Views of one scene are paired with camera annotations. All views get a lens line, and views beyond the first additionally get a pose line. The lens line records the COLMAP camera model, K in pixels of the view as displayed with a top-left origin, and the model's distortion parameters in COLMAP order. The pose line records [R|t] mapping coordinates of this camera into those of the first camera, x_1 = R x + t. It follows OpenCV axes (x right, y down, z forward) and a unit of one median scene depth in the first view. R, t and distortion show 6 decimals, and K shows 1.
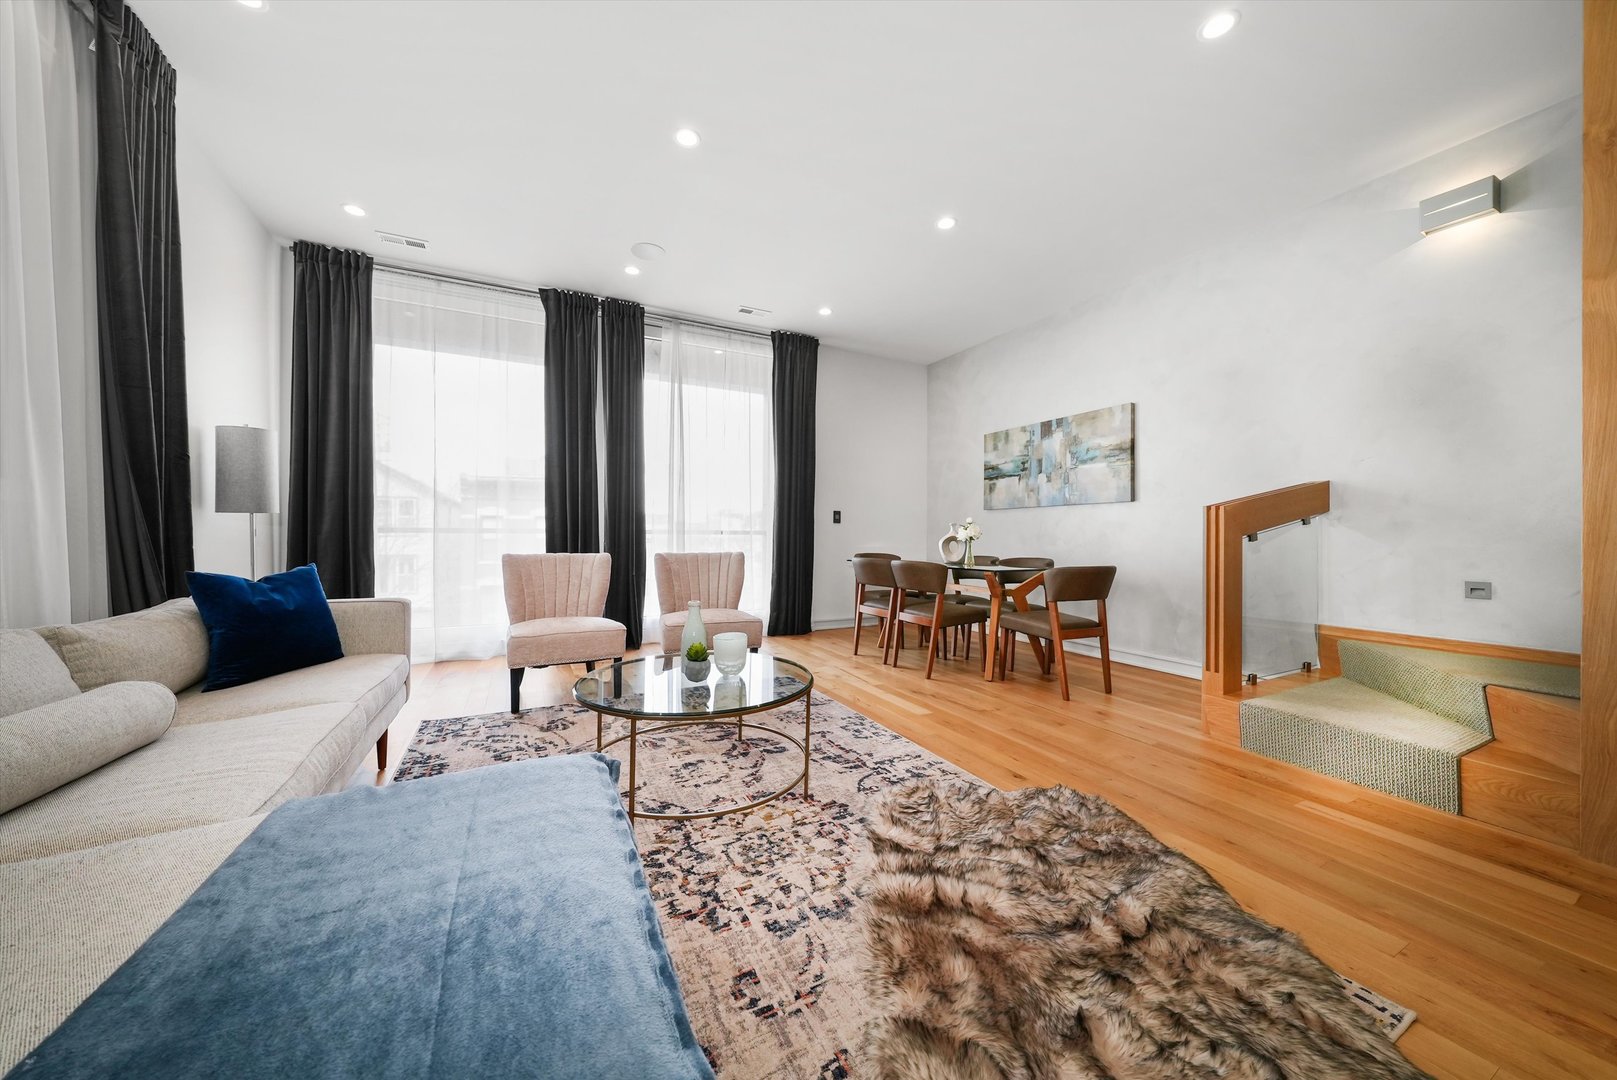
lens RADIAL K [[554.3, 0, 806.1], [0, 554.3, 533.9], [0, 0, 1]] dist [-0.001922, -0.000131]
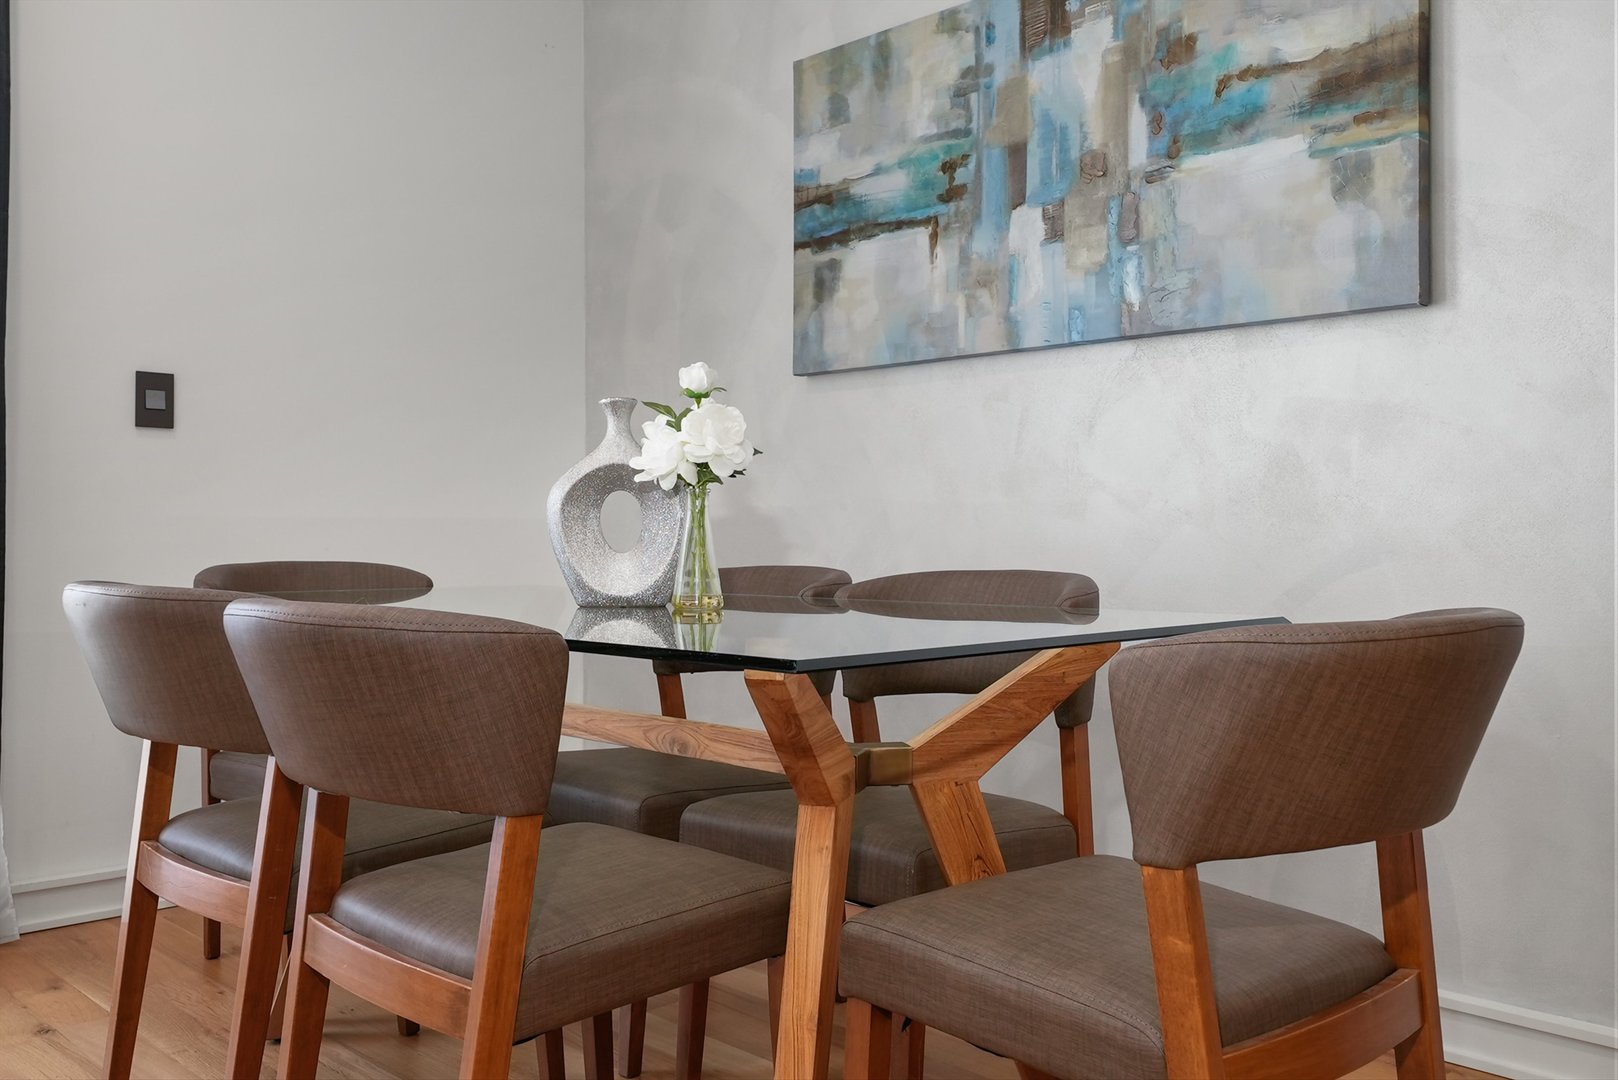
lens RADIAL K [[1446.4, 0, 809.9], [0, 1446.4, 521.4], [0, 0, 1]] dist [0.006726, -0.003118]
pose [[0.958873, -0.003019, 0.283820, 0.171168], [0.003029, 0.999995, 0.000405, 0.021844], [-0.283820, 0.000471, 0.958878, 0.455521]]
